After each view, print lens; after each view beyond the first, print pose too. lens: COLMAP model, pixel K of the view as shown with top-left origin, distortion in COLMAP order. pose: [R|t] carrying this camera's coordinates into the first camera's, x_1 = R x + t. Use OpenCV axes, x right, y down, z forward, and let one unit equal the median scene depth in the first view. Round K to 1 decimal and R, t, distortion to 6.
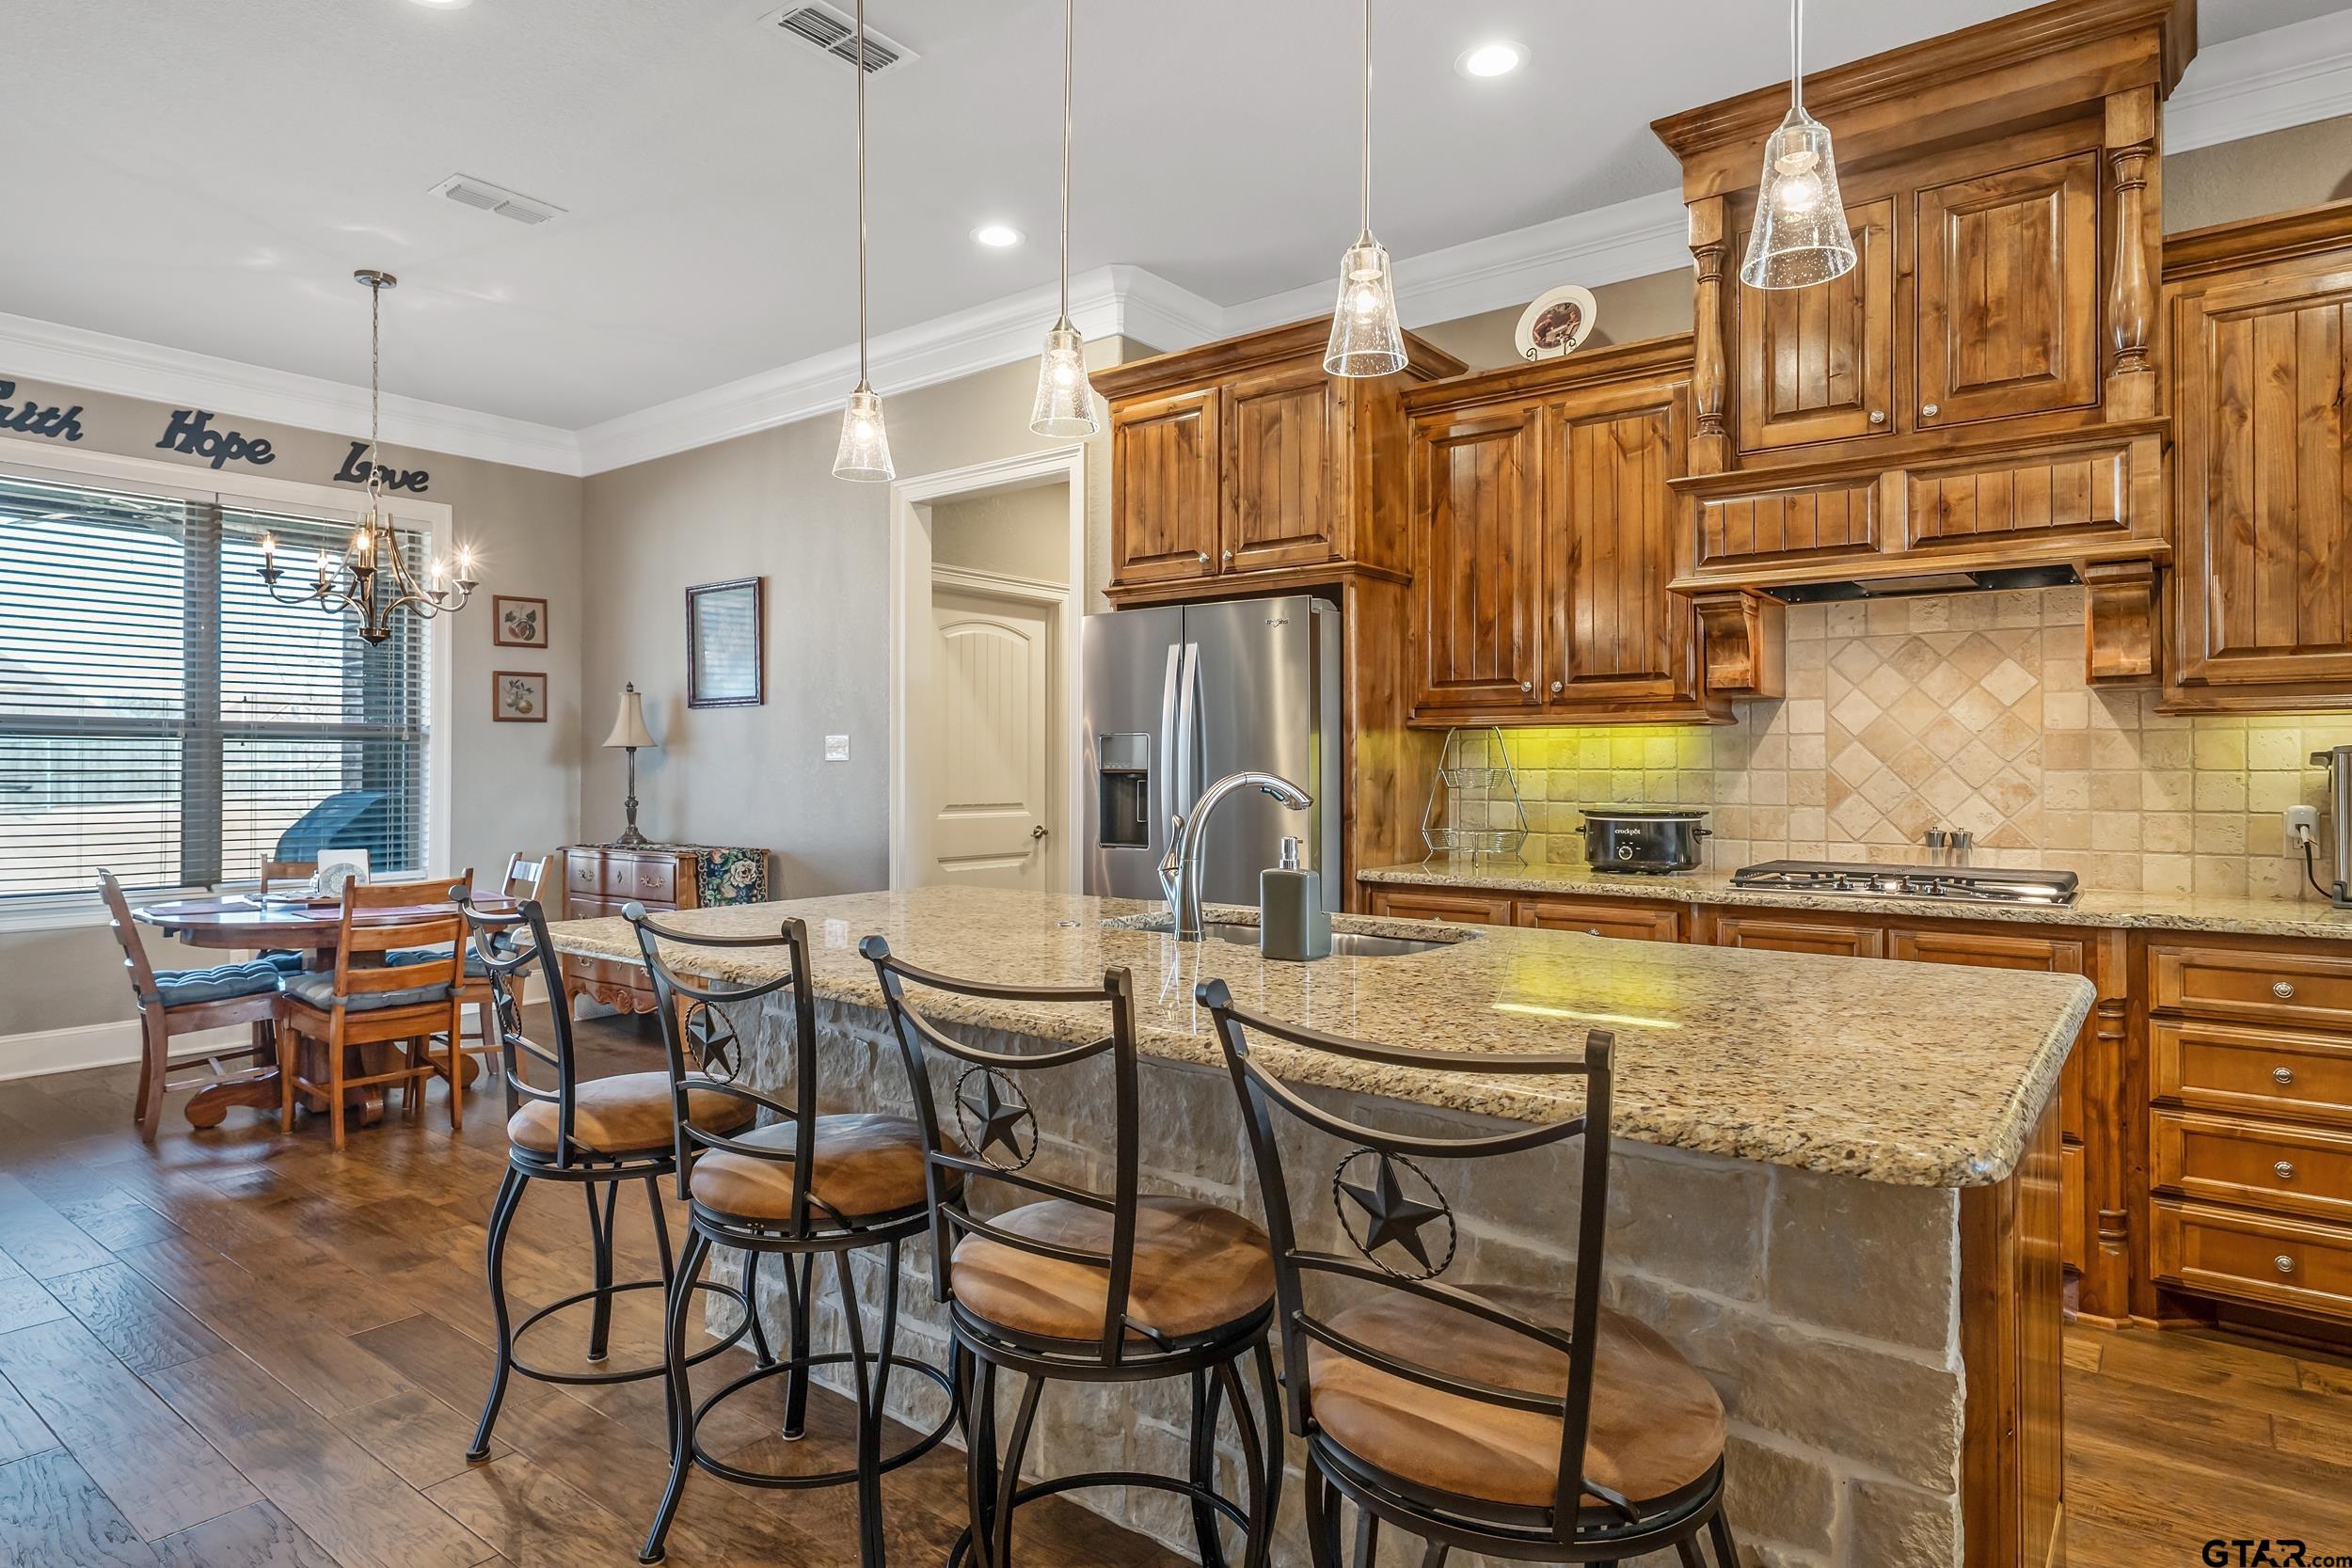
lens RADIAL K [[1328.3, 0, 1182.2], [0, 1328.3, 761.8], [0, 0, 1]] dist [-0.001406, 0.000395]
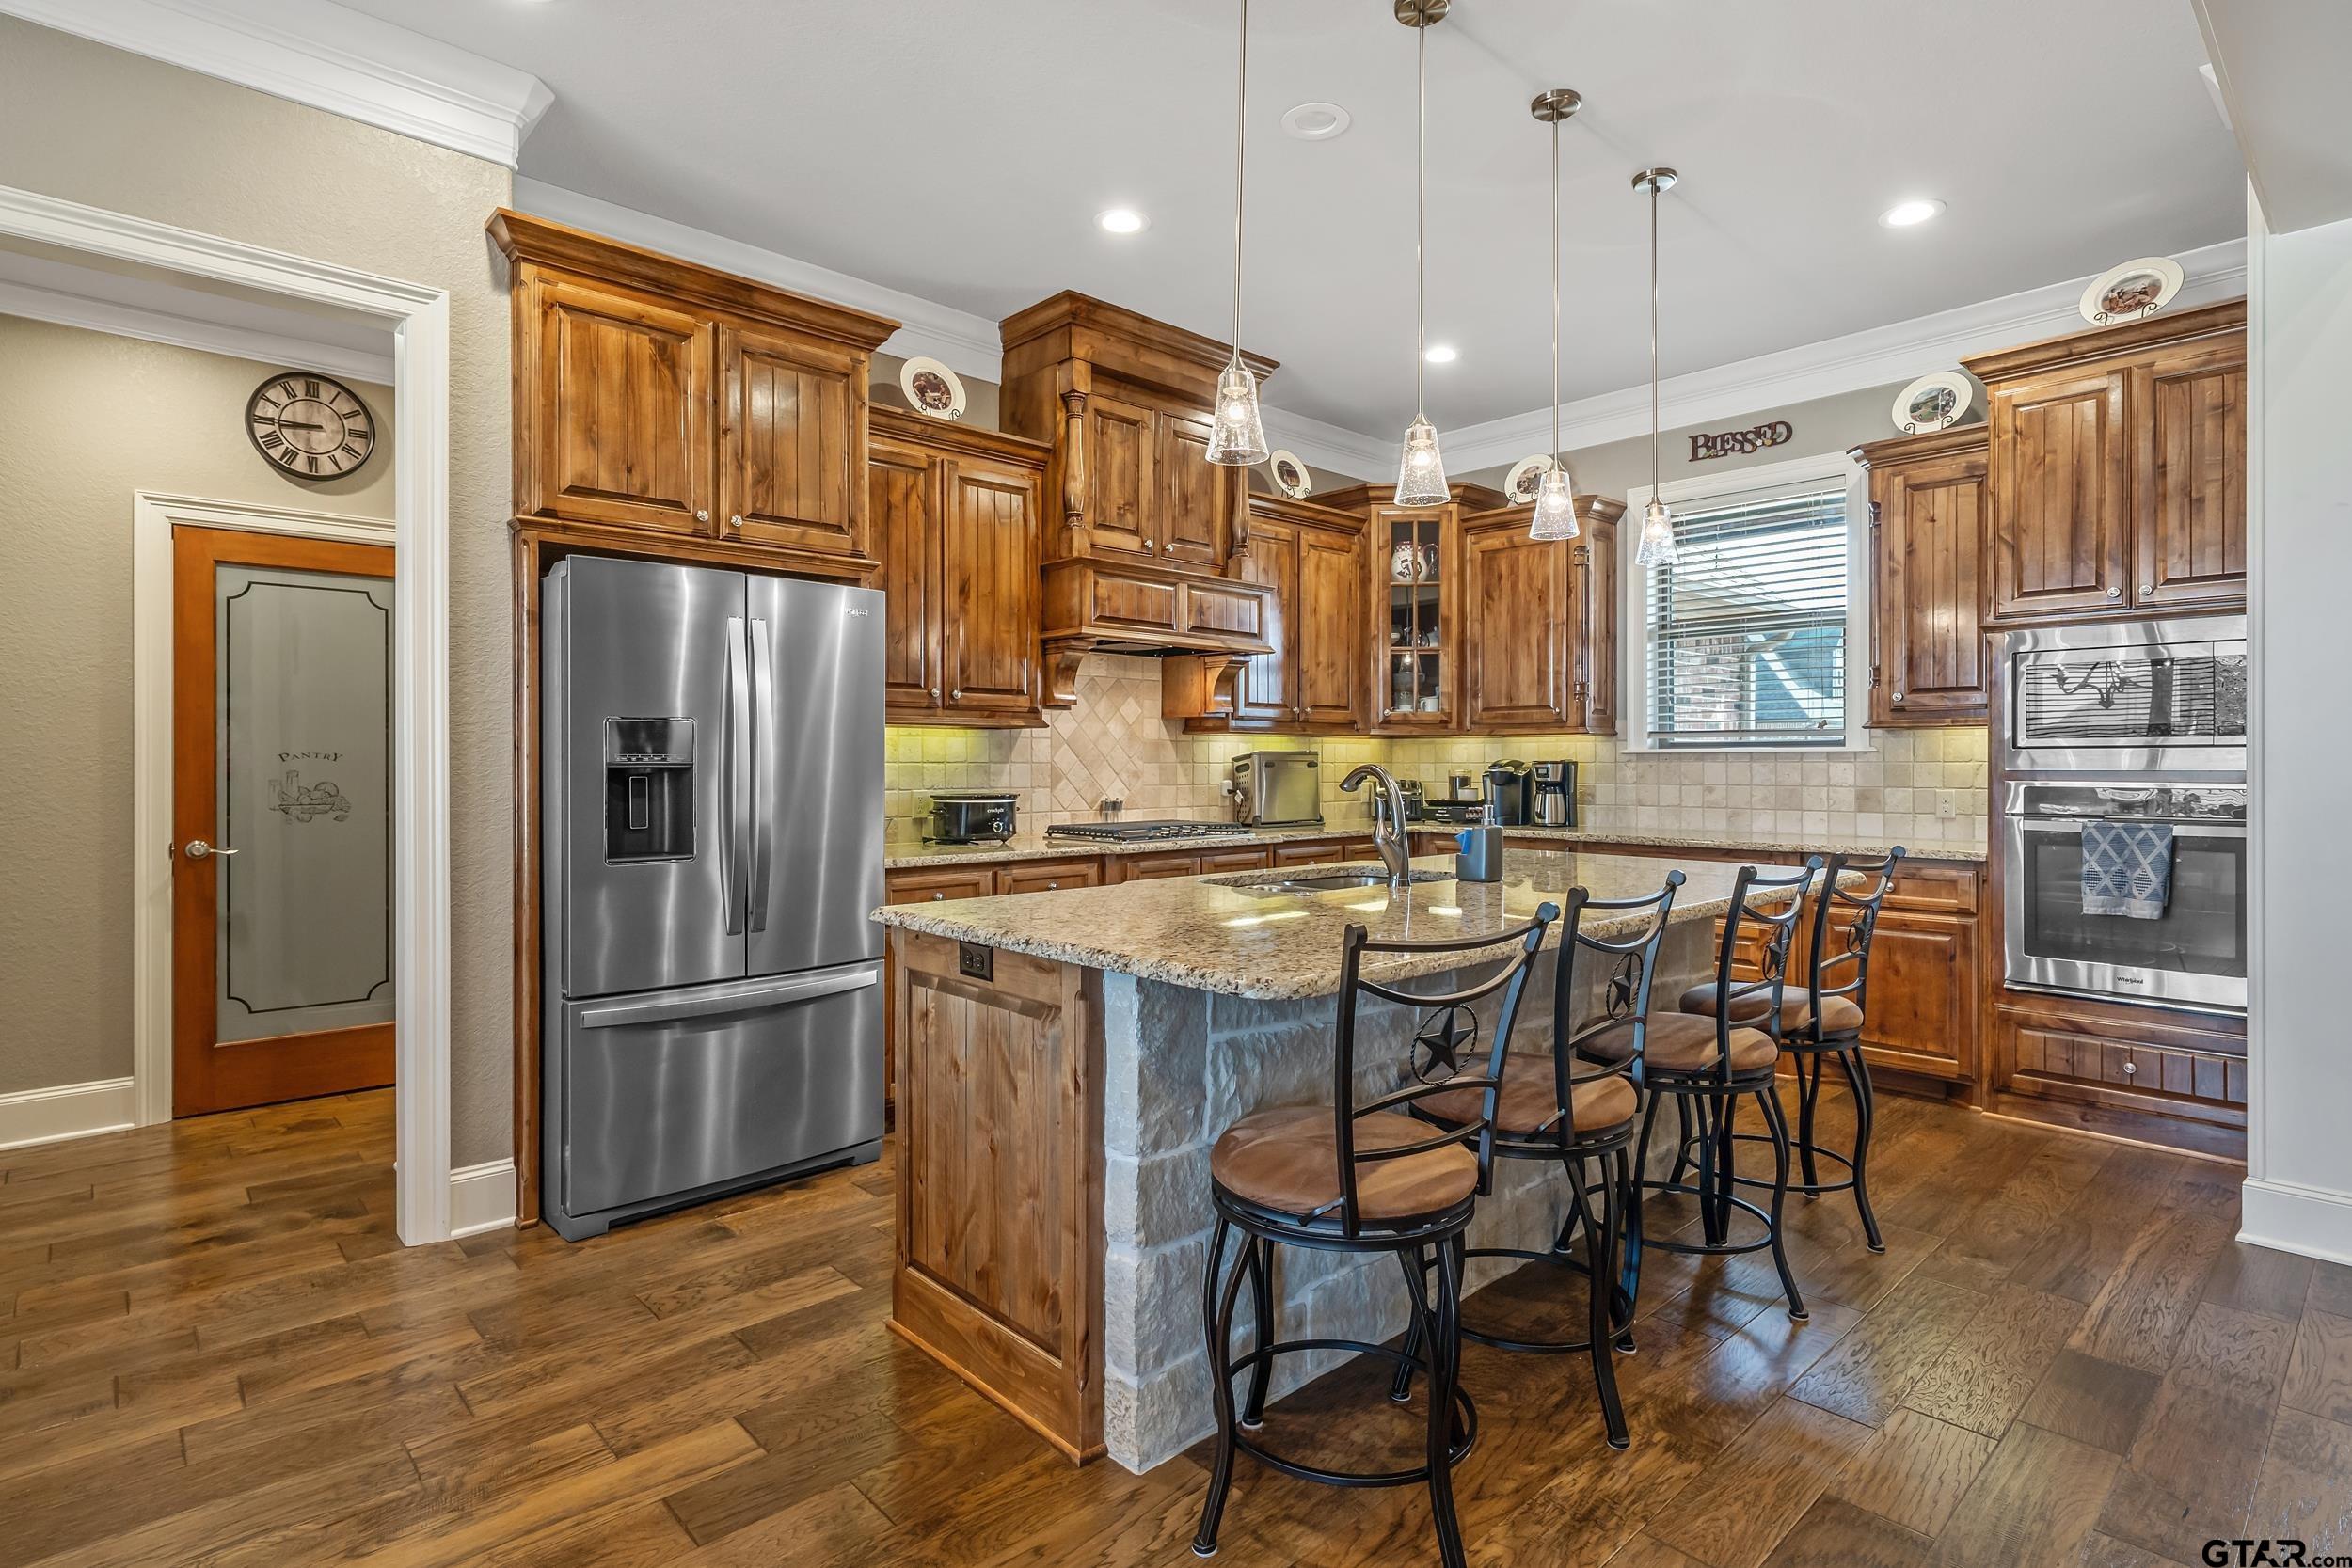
lens RADIAL K [[1164.5, 0, 1173.2], [0, 1164.5, 765.6], [0, 0, 1]] dist [-0.000368, -0.000708]
pose [[0.157919, -0.004232, 0.987443, -0.798296], [-0.006581, 0.999964, 0.005338, 0.001710], [-0.987430, -0.007341, 0.157886, 0.686465]]
